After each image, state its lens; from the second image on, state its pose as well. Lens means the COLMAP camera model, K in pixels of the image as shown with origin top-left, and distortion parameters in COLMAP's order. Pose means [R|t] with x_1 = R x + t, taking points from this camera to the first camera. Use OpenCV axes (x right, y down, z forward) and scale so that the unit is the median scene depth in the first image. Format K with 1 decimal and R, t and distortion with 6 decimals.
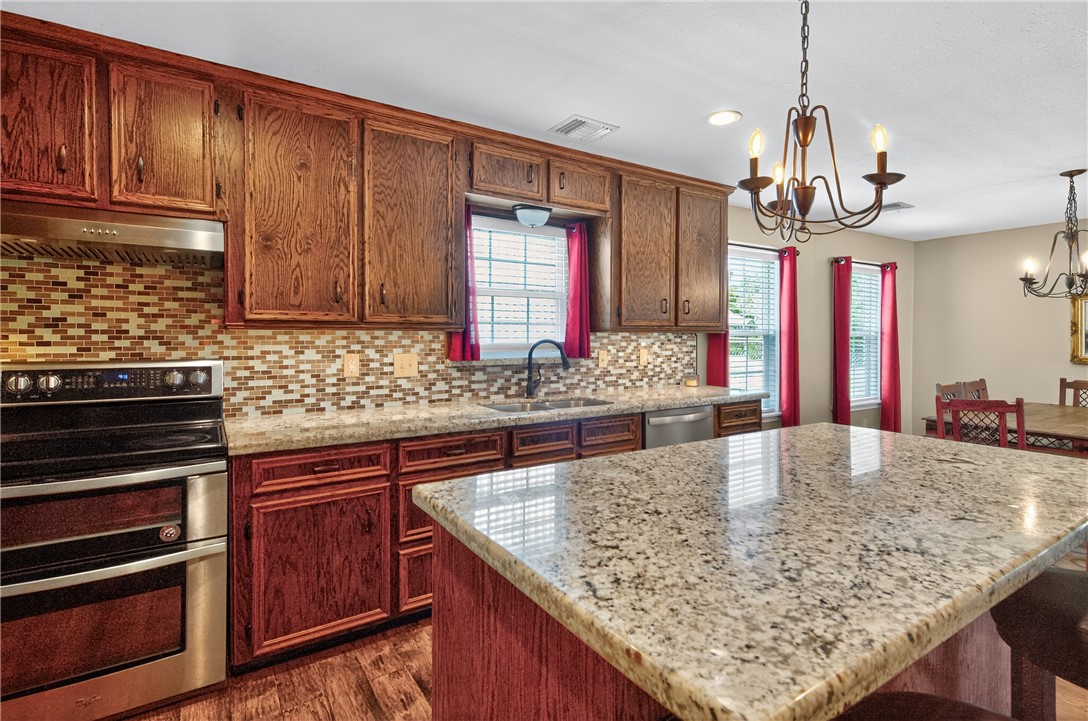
lens RADIAL K [[520.6, 0, 557.1], [0, 520.6, 336.6], [0, 0, 1]] dist [0.015605, -0.006409]
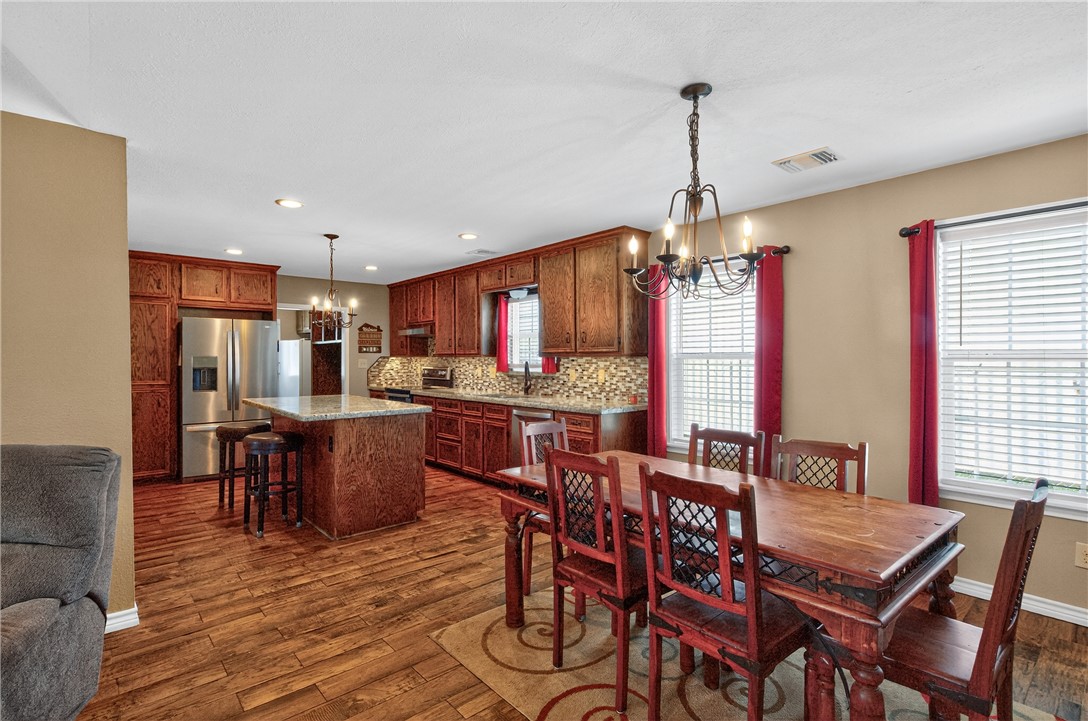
lens RADIAL K [[520.6, 0, 559.2], [0, 520.6, 360.8], [0, 0, 1]] dist [0.015605, -0.006409]
pose [[0.153206, 0.003118, -0.988189, 1.830823], [-0.002651, 0.999993, 0.002744, -0.002220], [0.988191, 0.002199, 0.153213, 0.892899]]
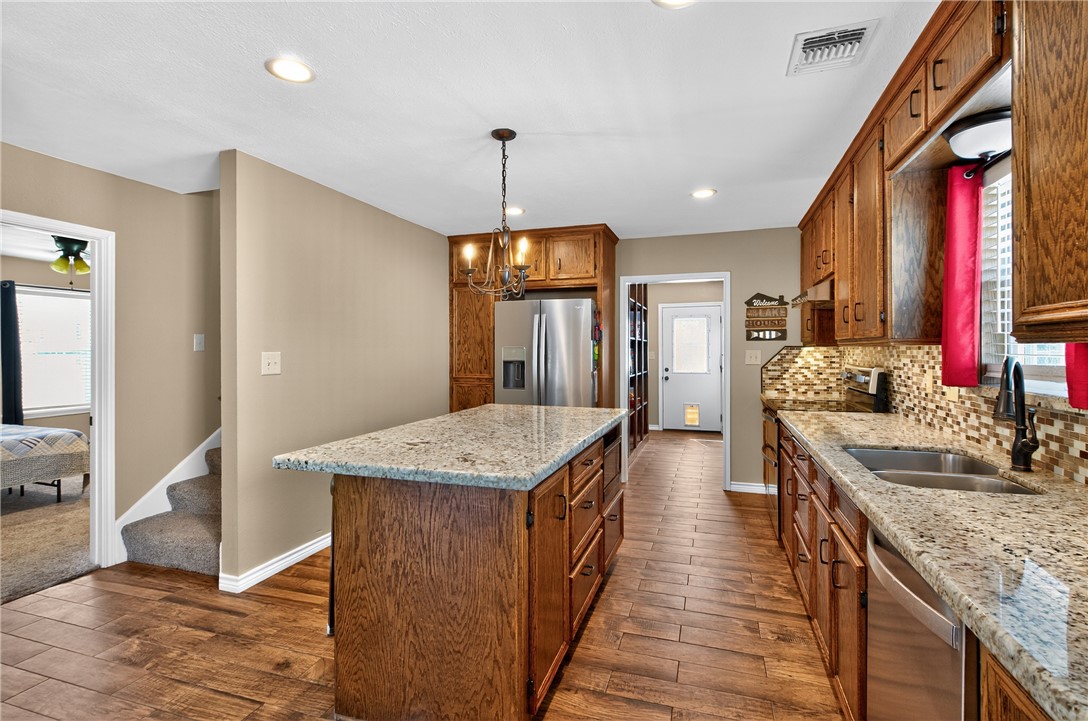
lens RADIAL K [[520.6, 0, 536.8], [0, 520.6, 349.0], [0, 0, 1]] dist [0.015605, -0.006409]
pose [[-0.792793, -0.001934, -0.609488, 0.702739], [-0.001774, 0.999998, -0.000866, -0.002501], [0.609488, 0.000395, -0.792795, 1.193479]]
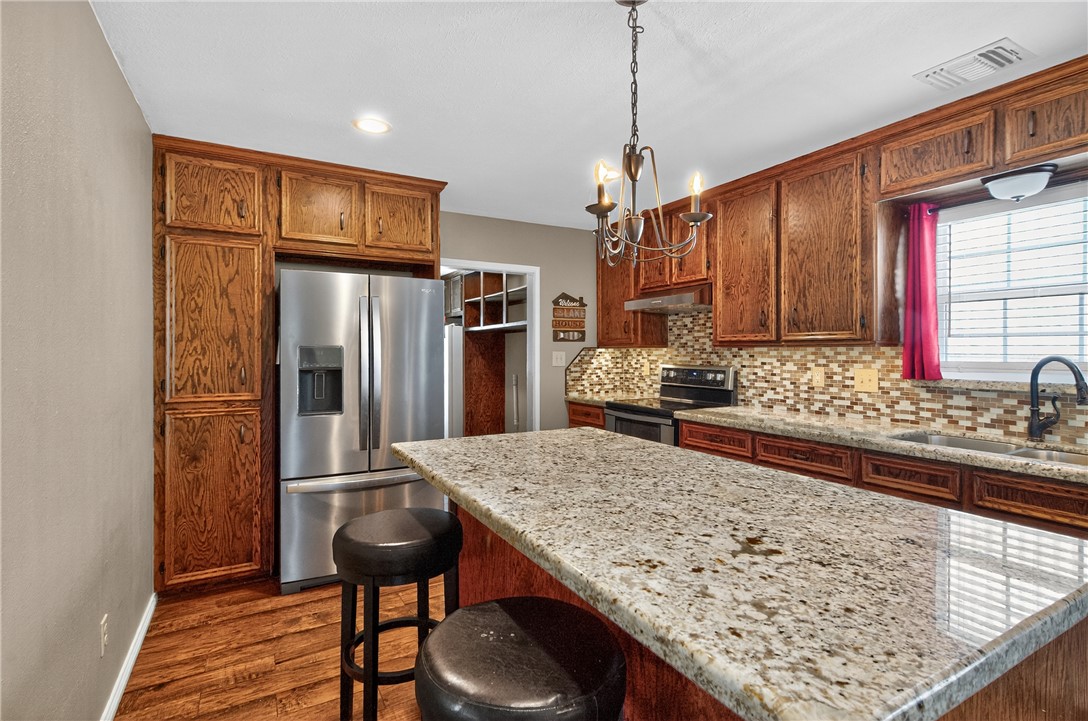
lens RADIAL K [[520.6, 0, 549.1], [0, 520.6, 350.2], [0, 0, 1]] dist [0.015605, -0.006409]
pose [[-0.065021, -0.003088, -0.997879, 0.739101], [-0.000990, 0.999995, -0.003030, -0.000695], [0.997883, 0.000791, -0.065024, 0.420292]]
